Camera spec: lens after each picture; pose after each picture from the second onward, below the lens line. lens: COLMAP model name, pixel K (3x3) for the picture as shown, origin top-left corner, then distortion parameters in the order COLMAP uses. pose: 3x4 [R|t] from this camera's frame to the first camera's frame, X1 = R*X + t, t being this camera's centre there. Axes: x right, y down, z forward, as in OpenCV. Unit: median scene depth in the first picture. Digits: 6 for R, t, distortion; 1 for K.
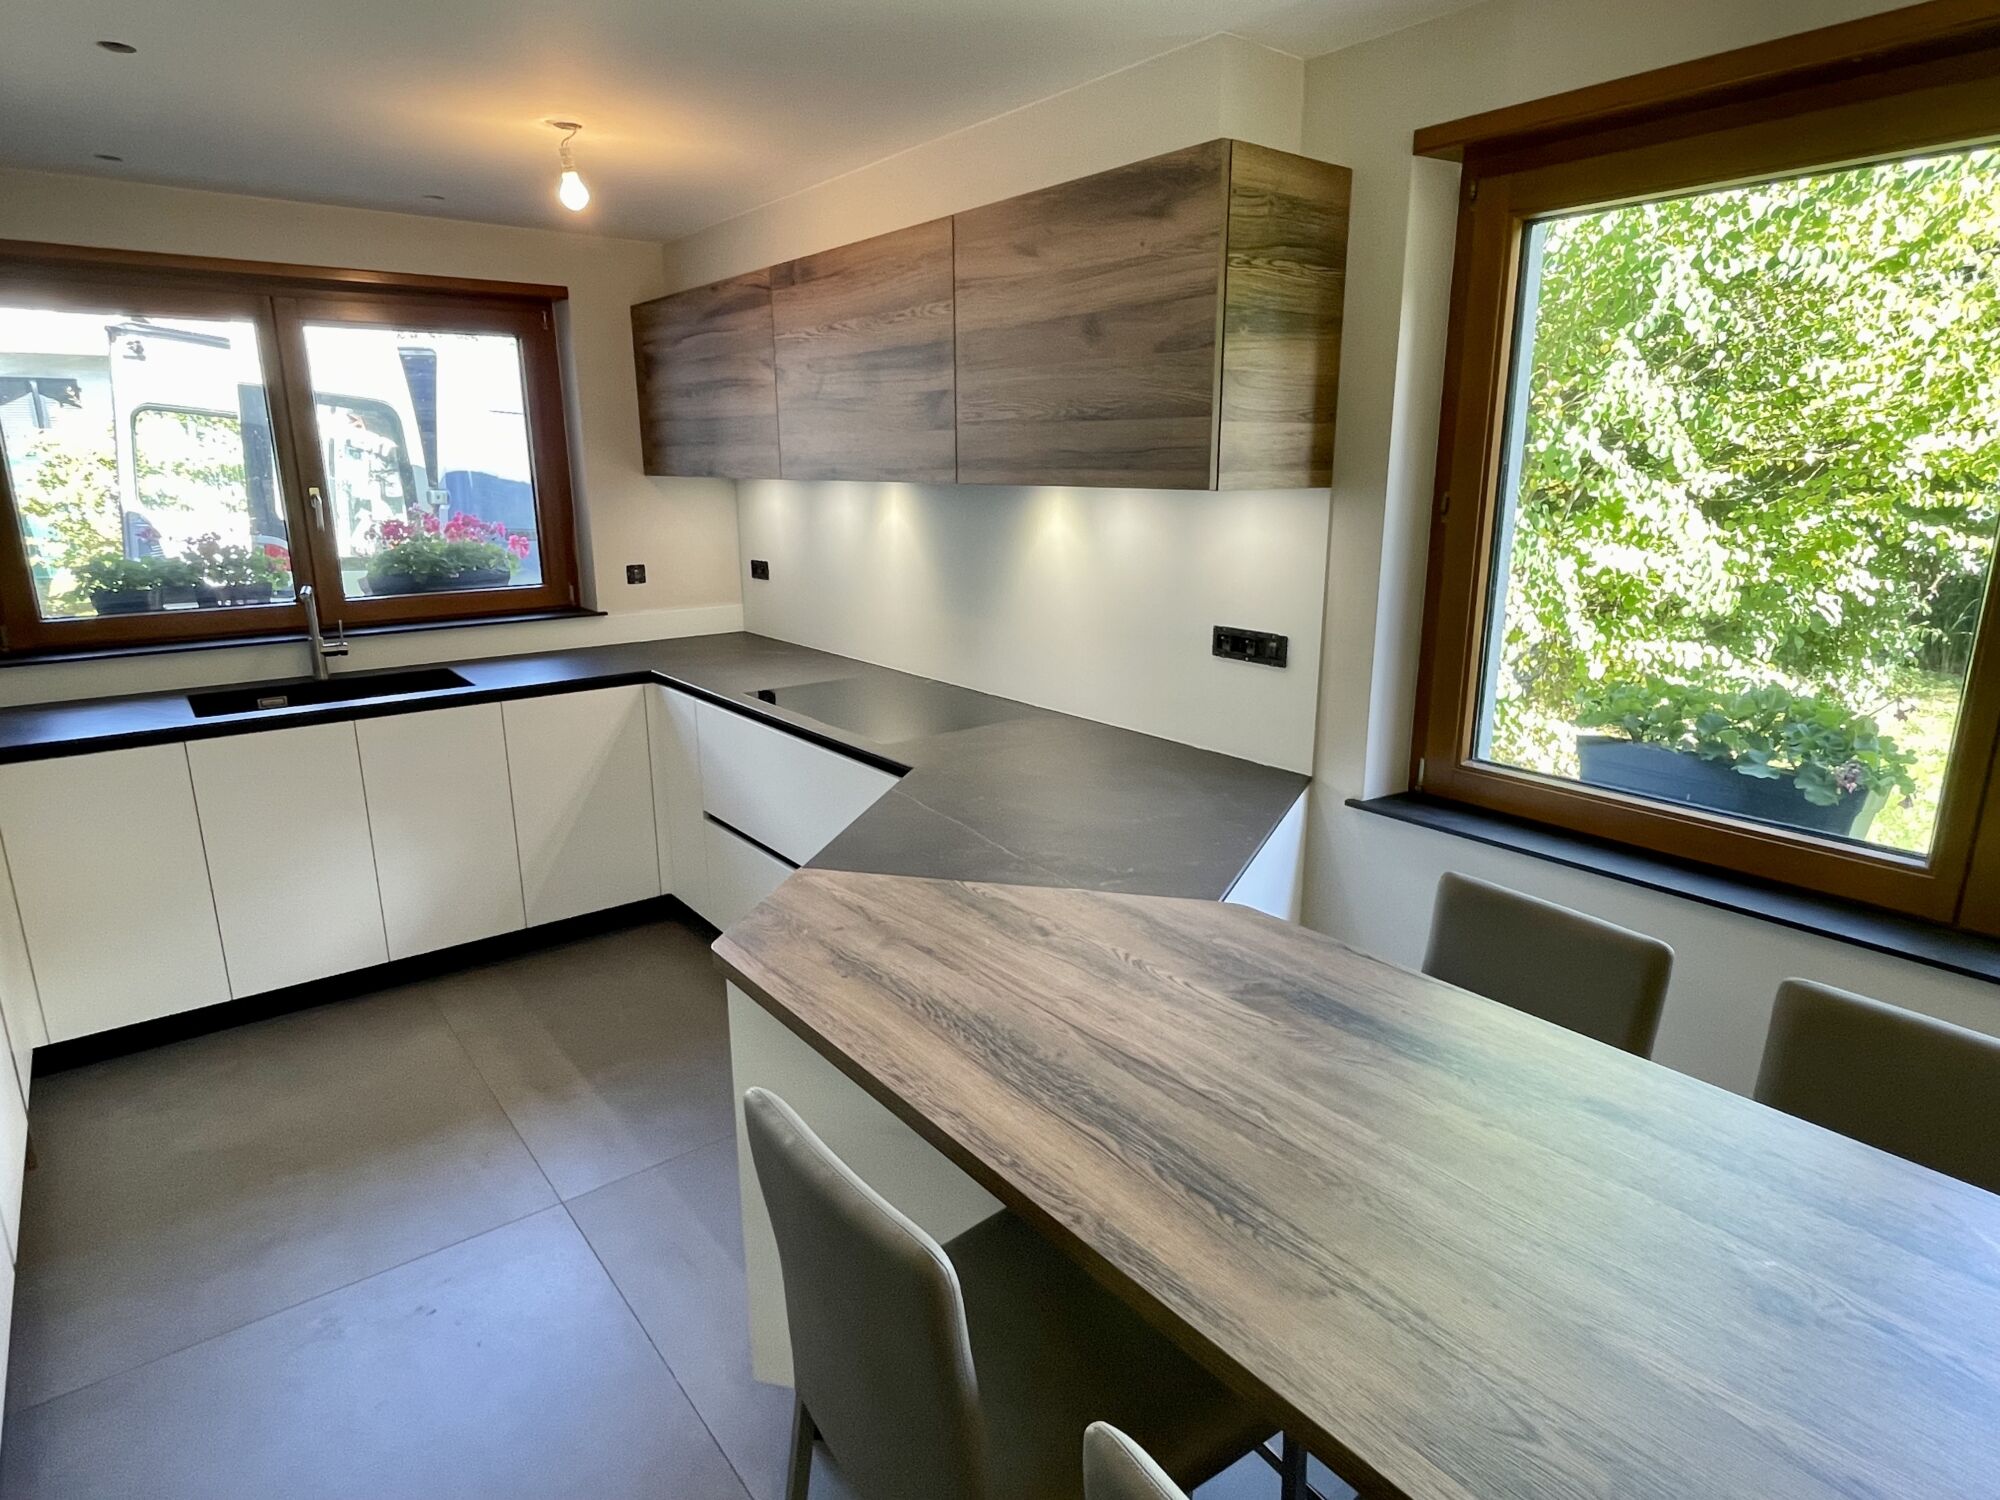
lens RADIAL K [[1124.3, 0, 996.8], [0, 1124.3, 739.6], [0, 0, 1]] dist [-0.003220, 0.001276]
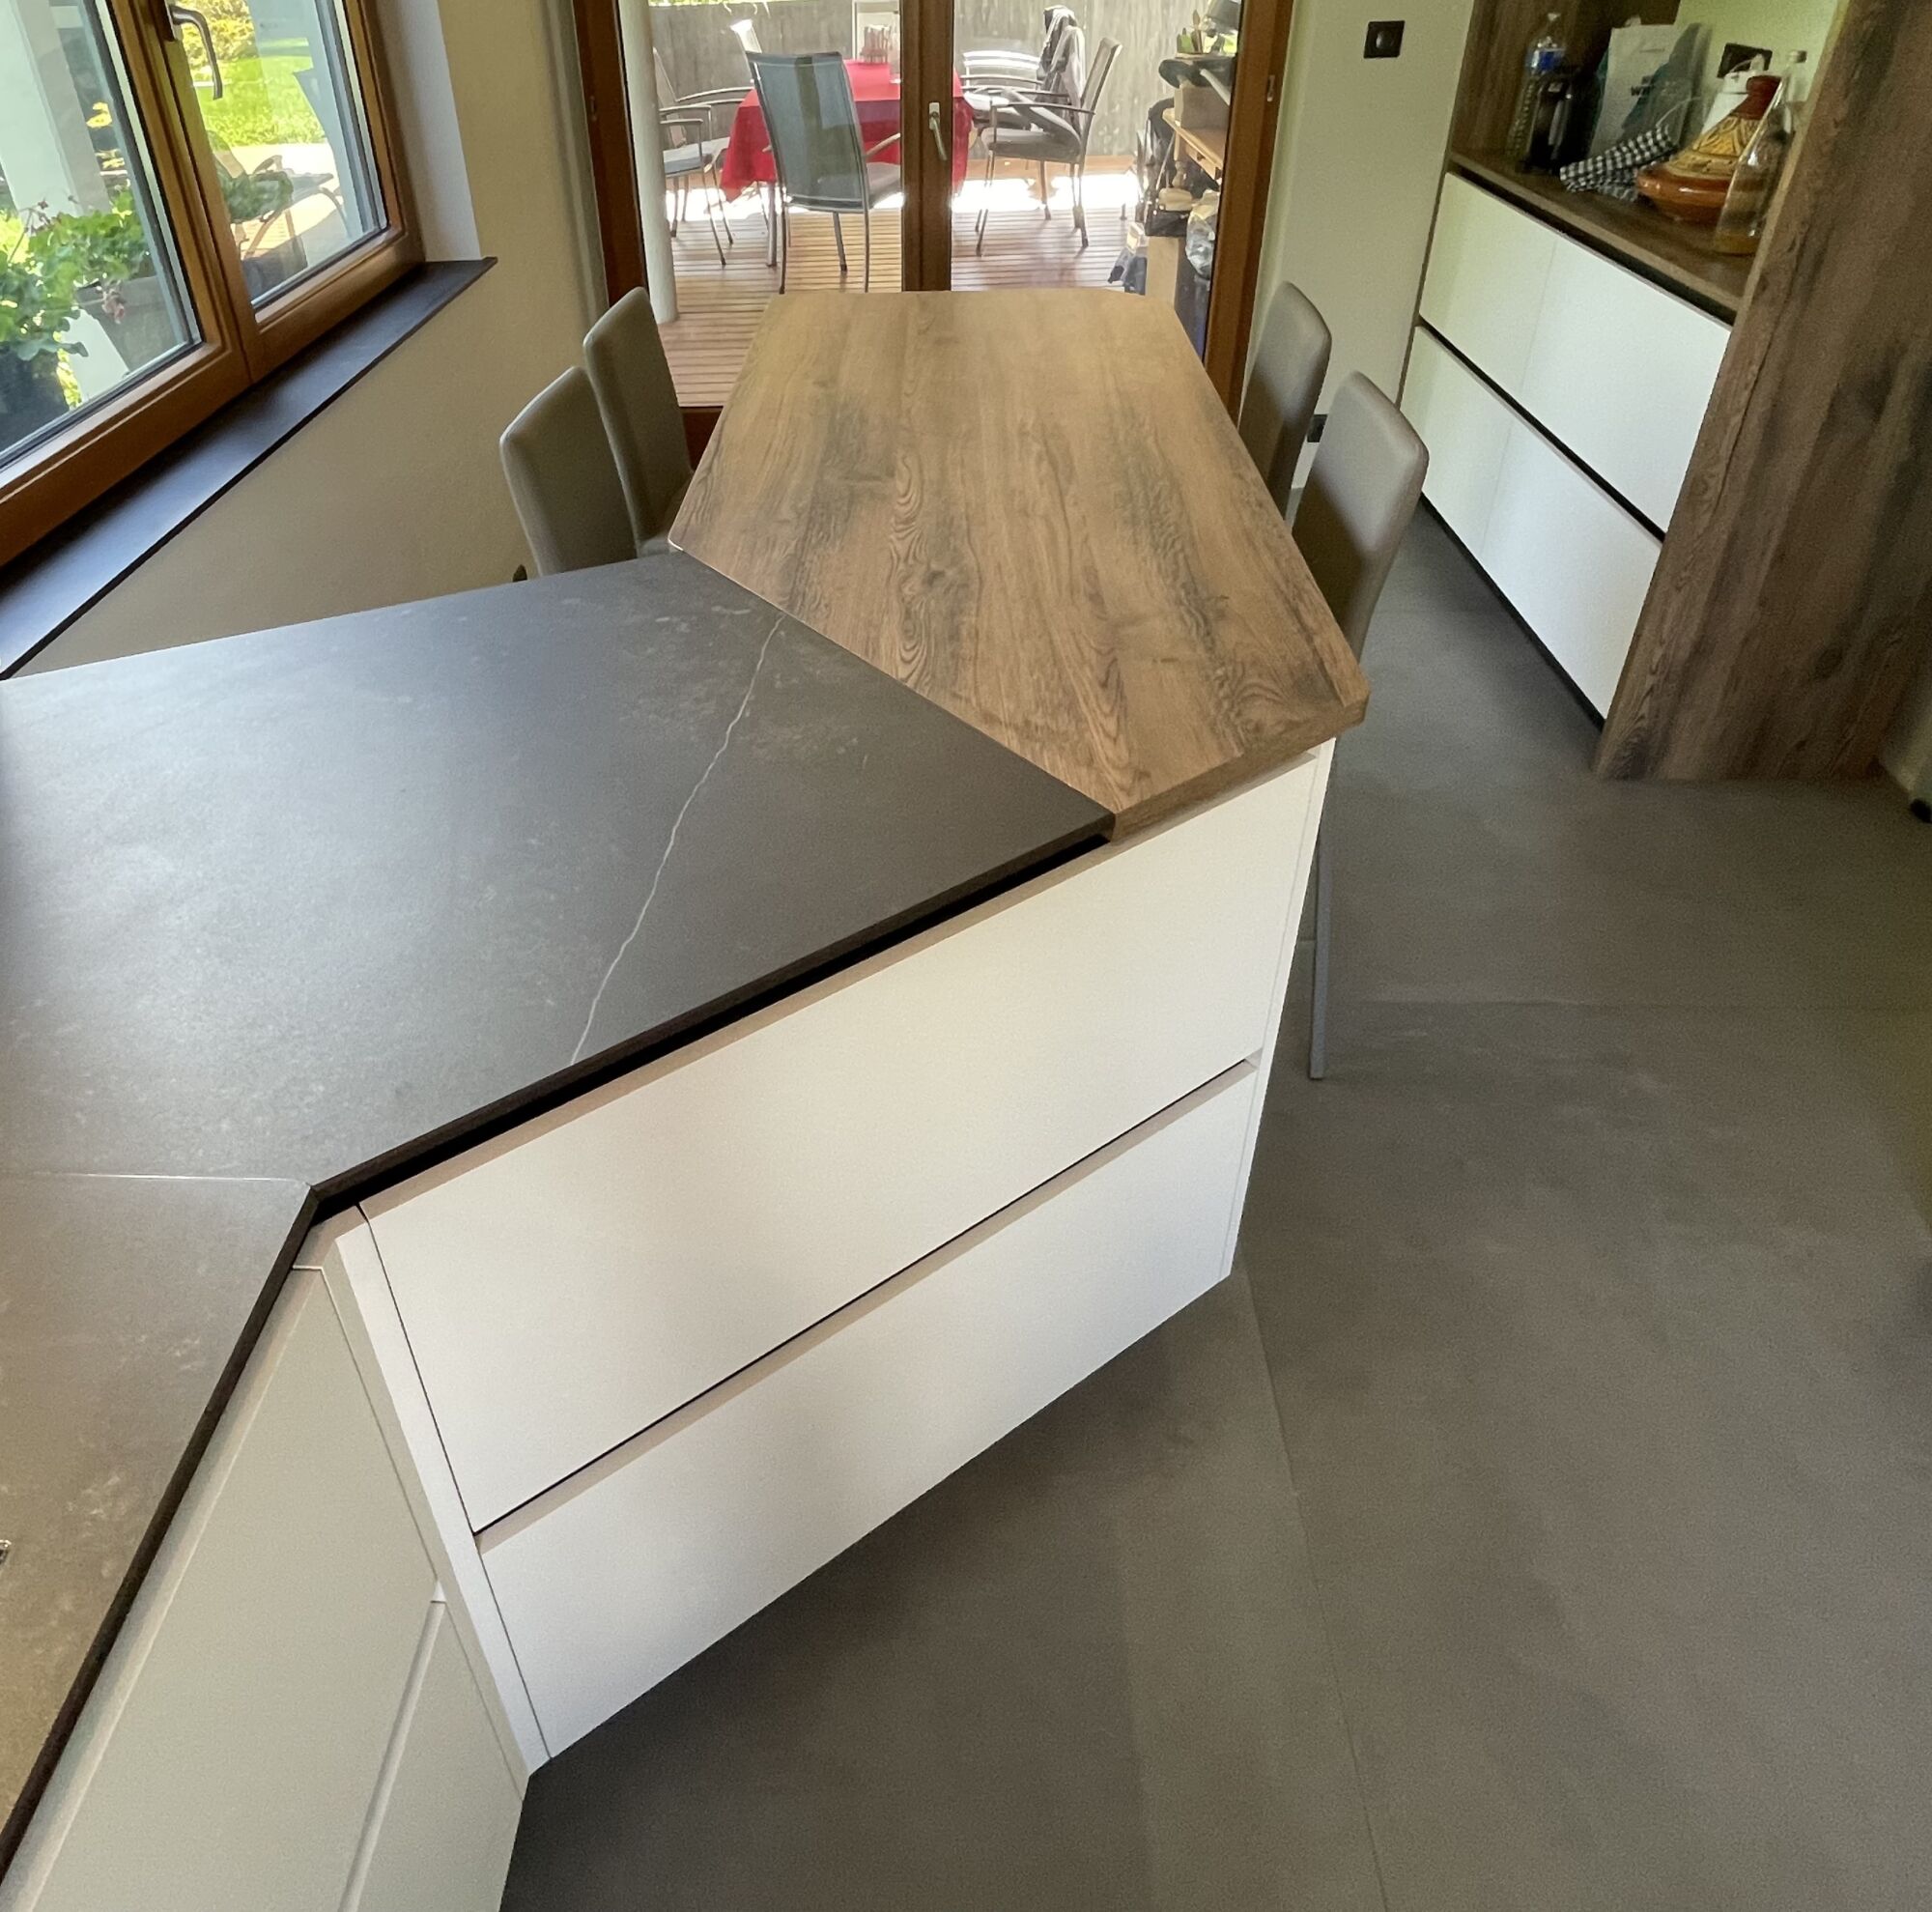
lens RADIAL K [[1397.5, 0, 842.0], [0, 1397.5, 856.2], [0, 0, 1]] dist [0.000115, 0.003816]
pose [[-0.749704, -0.352585, 0.560025, -0.357682], [0.196851, 0.689127, 0.697391, -0.258840], [-0.631817, 0.633078, -0.447234, 1.131122]]
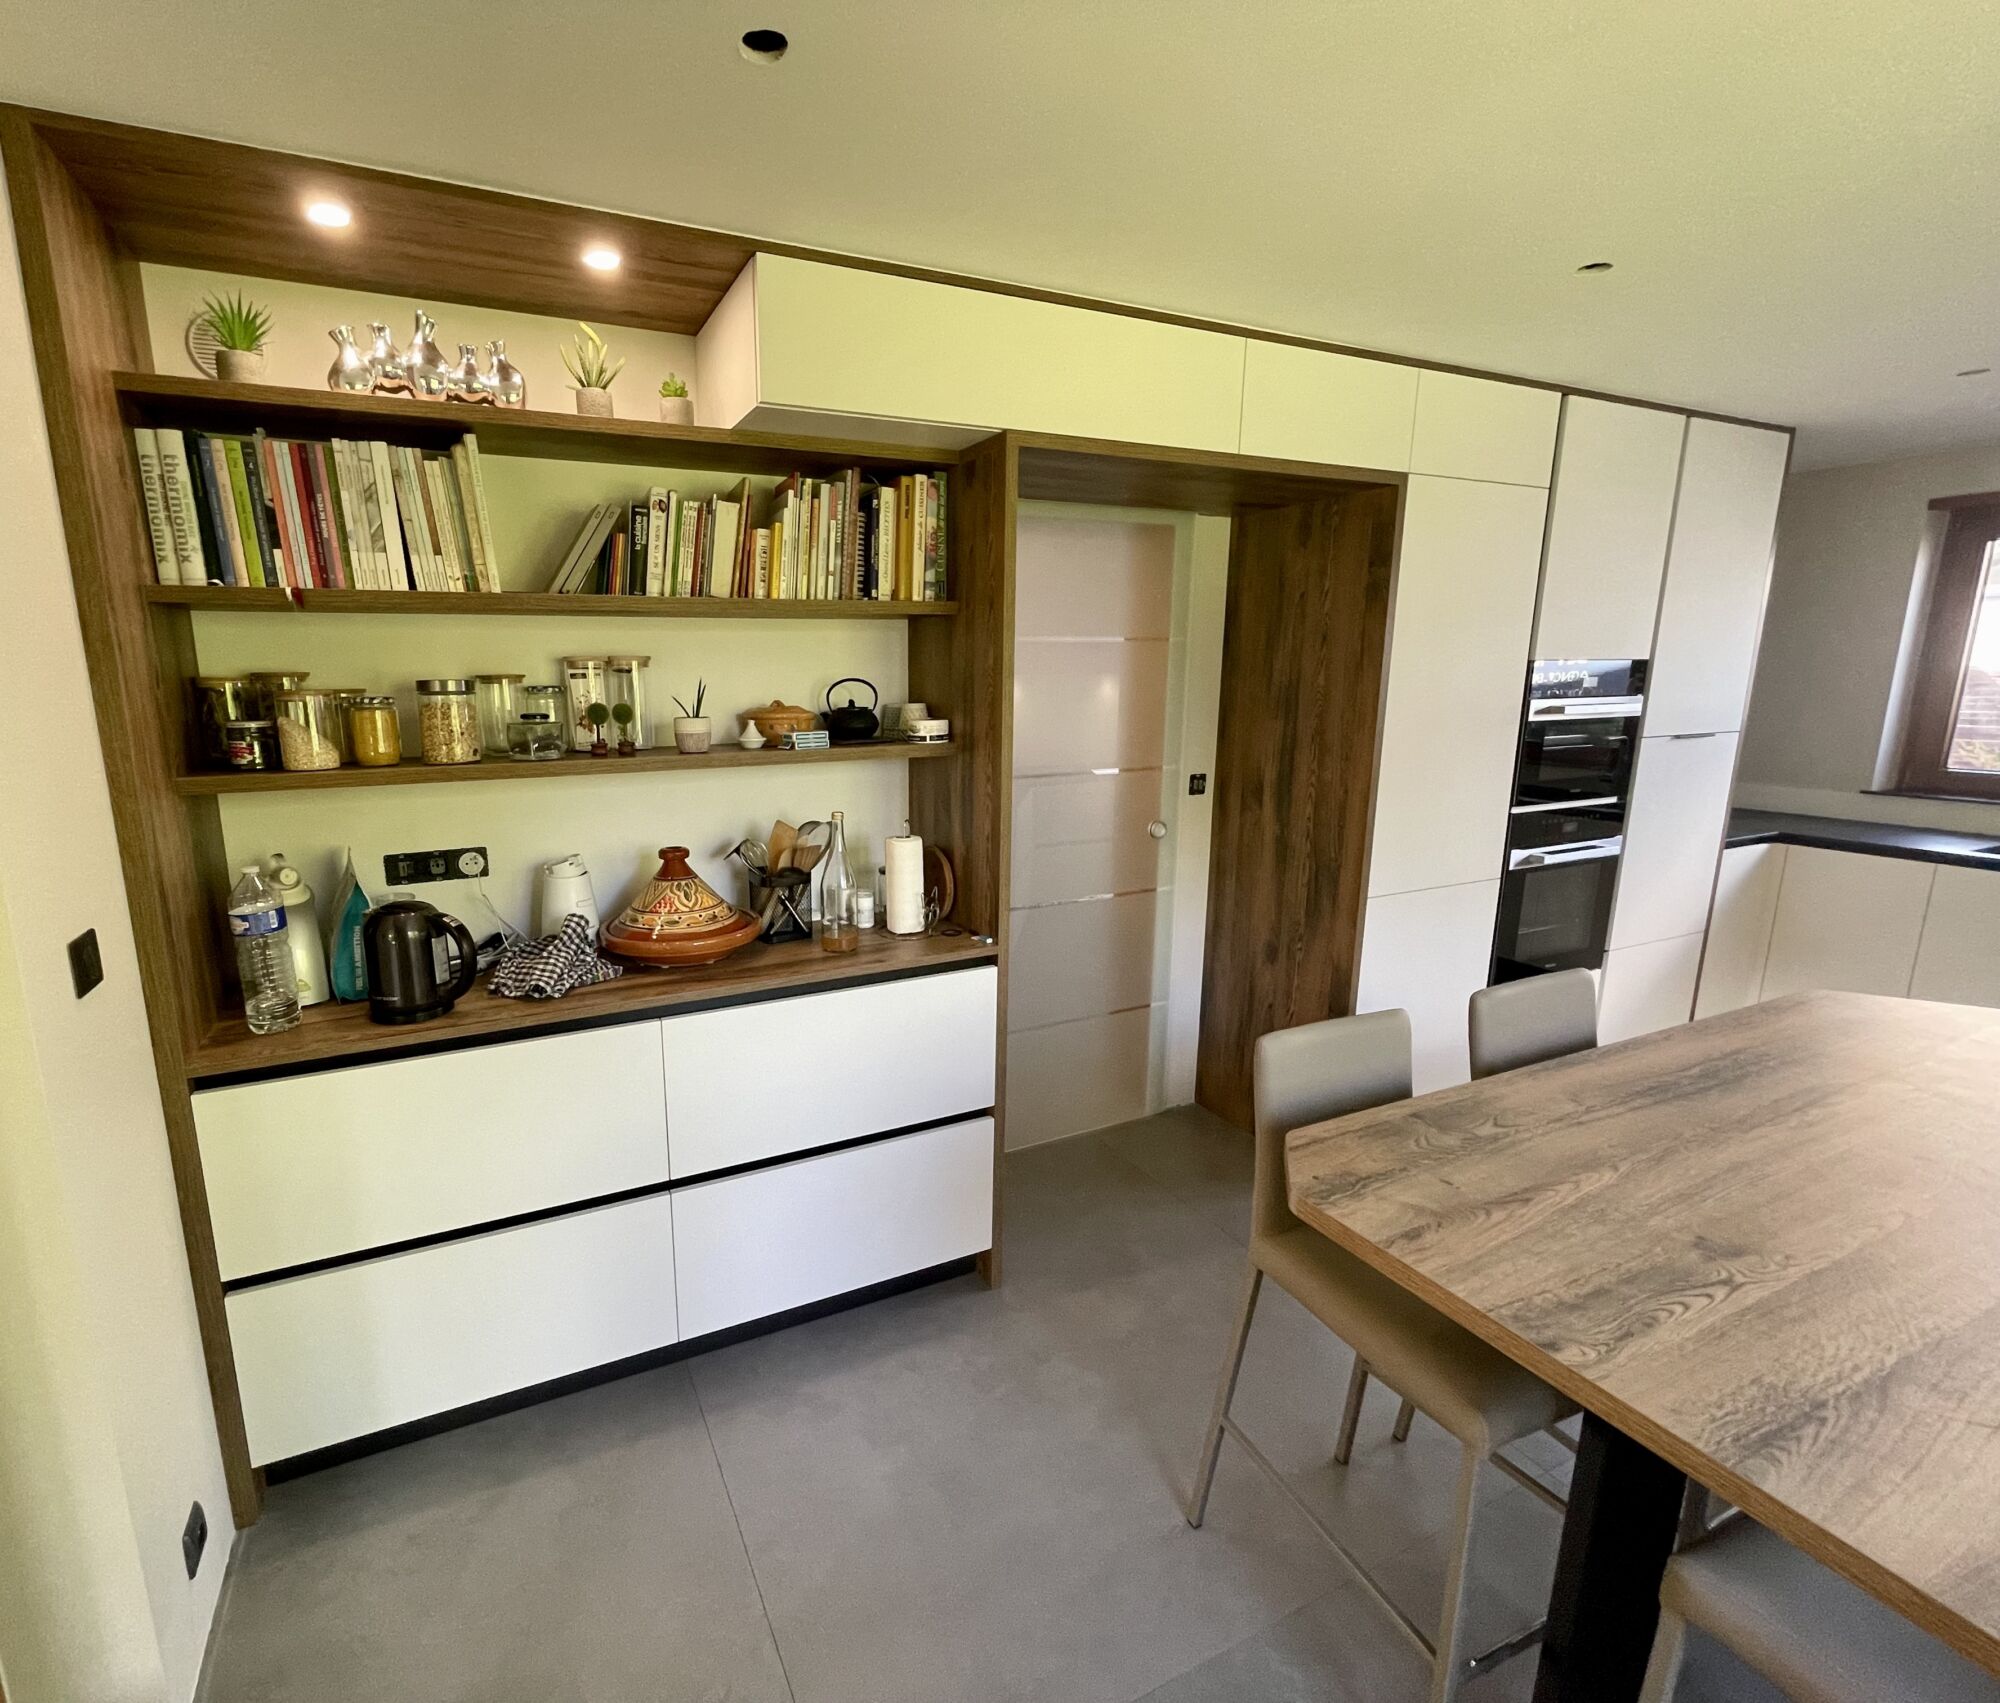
lens RADIAL K [[913.3, 0, 872.2], [0, 913.3, 847.0], [0, 0, 1]] dist [-0.000019, 0.000120]
pose [[-0.249509, 0.191466, -0.949256, 0.773644], [-0.225487, 0.941827, 0.249236, -0.002852], [0.941754, 0.276231, -0.191821, 0.038605]]
